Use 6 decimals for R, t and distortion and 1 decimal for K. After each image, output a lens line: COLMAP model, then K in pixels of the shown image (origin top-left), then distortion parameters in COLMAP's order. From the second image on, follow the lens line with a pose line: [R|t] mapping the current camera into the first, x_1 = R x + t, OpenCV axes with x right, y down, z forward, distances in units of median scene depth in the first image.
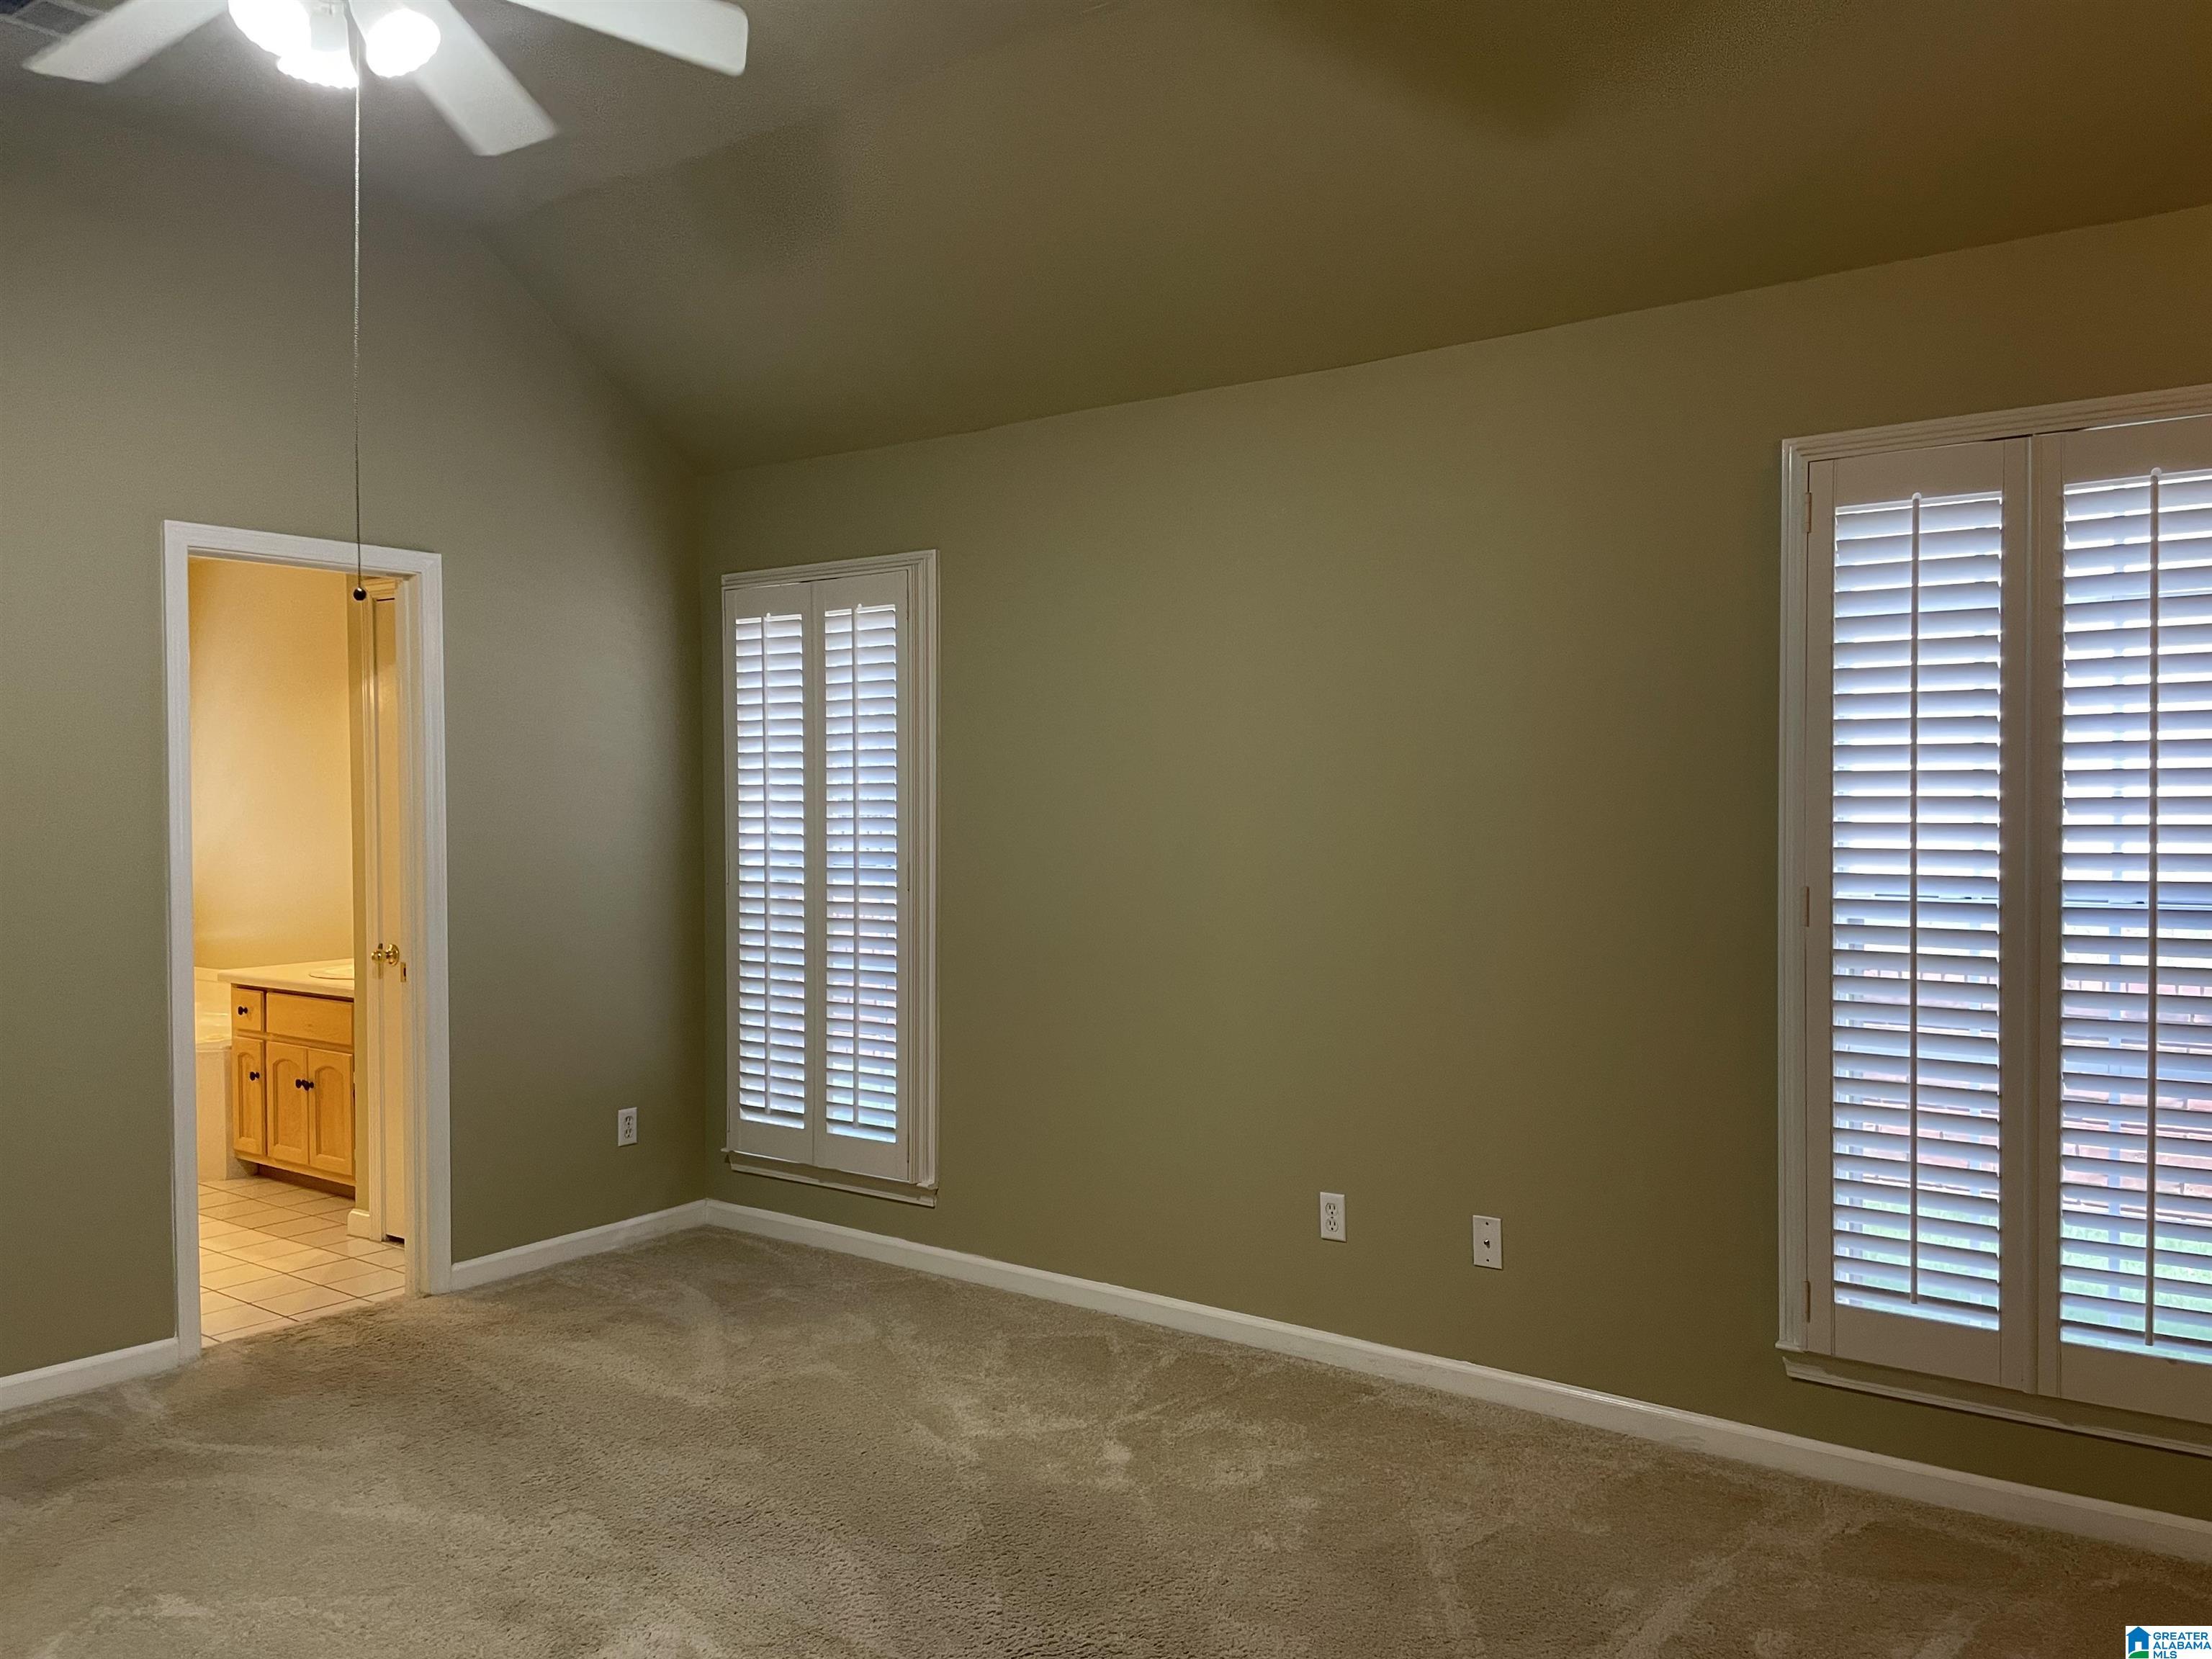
lens RADIAL K [[1611.8, 0, 1108.2], [0, 1611.8, 777.9], [0, 0, 1]] dist [-0.000292, -0.001124]
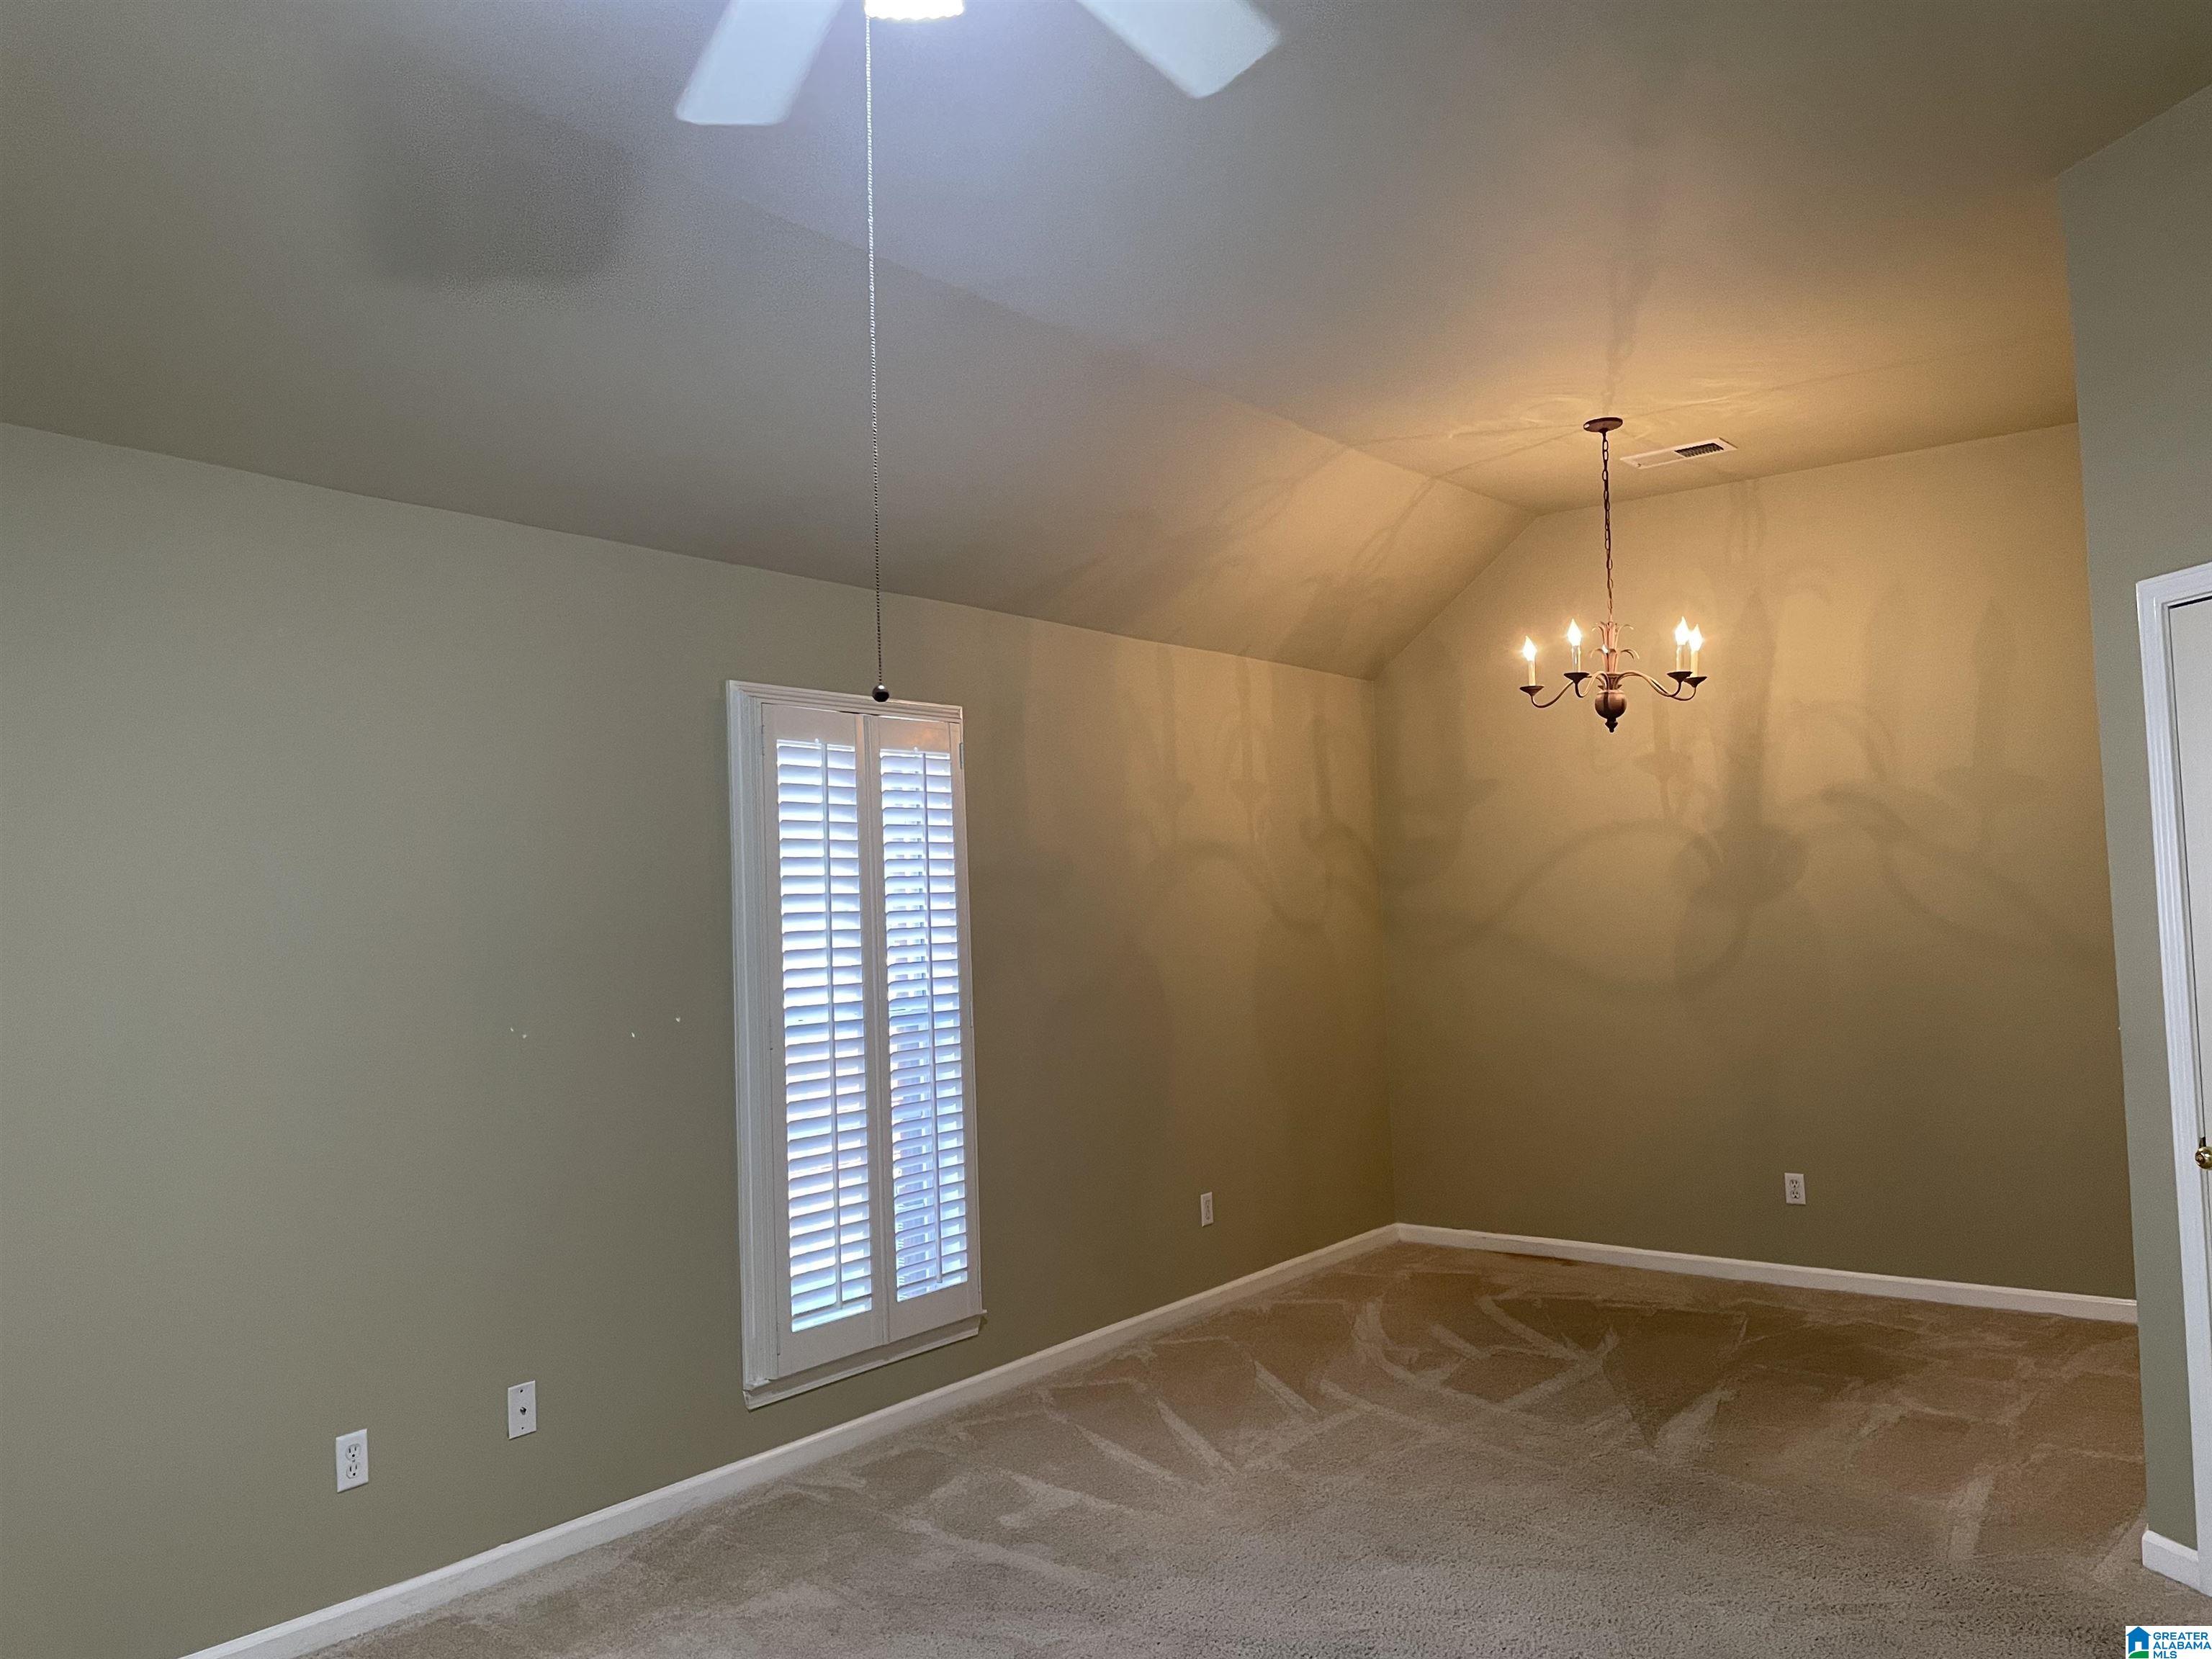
lens RADIAL K [[1604.9, 0, 1101.5], [0, 1604.9, 846.0], [0, 0, 1]] dist [0.090419, -0.117089]
pose [[0.057668, 0.053718, 0.996890, -0.930248], [0.041909, 0.997541, -0.056177, 0.011815], [-0.997456, 0.045018, 0.055275, 0.682365]]
